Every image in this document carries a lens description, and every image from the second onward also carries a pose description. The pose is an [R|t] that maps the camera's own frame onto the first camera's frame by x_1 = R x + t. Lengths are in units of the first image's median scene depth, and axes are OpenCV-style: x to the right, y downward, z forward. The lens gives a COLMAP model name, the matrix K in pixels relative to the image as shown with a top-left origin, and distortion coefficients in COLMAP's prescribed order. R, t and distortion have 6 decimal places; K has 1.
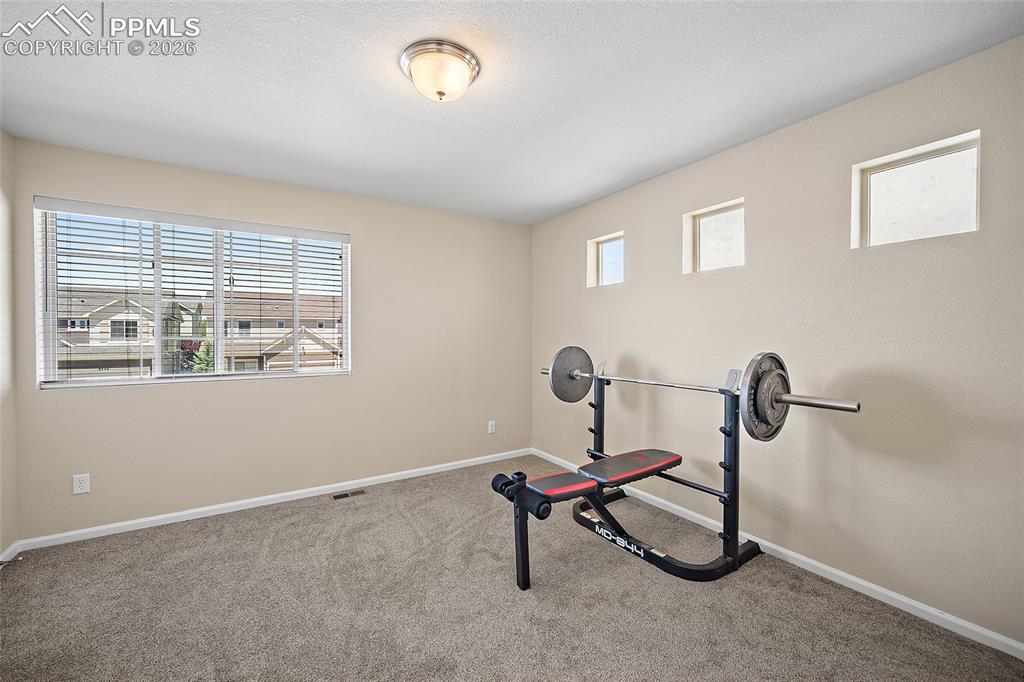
lens RADIAL K [[406.8, 0, 508.7], [0, 406.8, 341.3], [0, 0, 1]] dist [-0.003375, 0.001185]
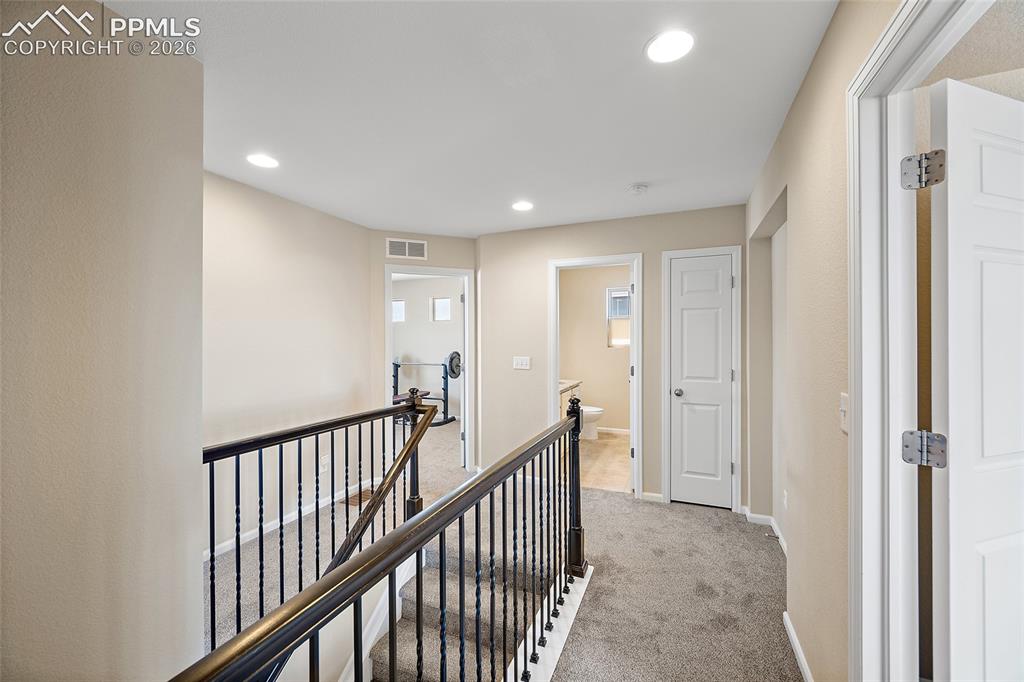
lens RADIAL K [[406.8, 0, 510.5], [0, 406.8, 339.3], [0, 0, 1]] dist [-0.003375, 0.001185]
pose [[0.818823, -0.007322, 0.573999, -0.783982], [0.011179, 0.999932, -0.003192, -0.047916], [-0.573937, 0.009031, 0.818850, -1.742771]]
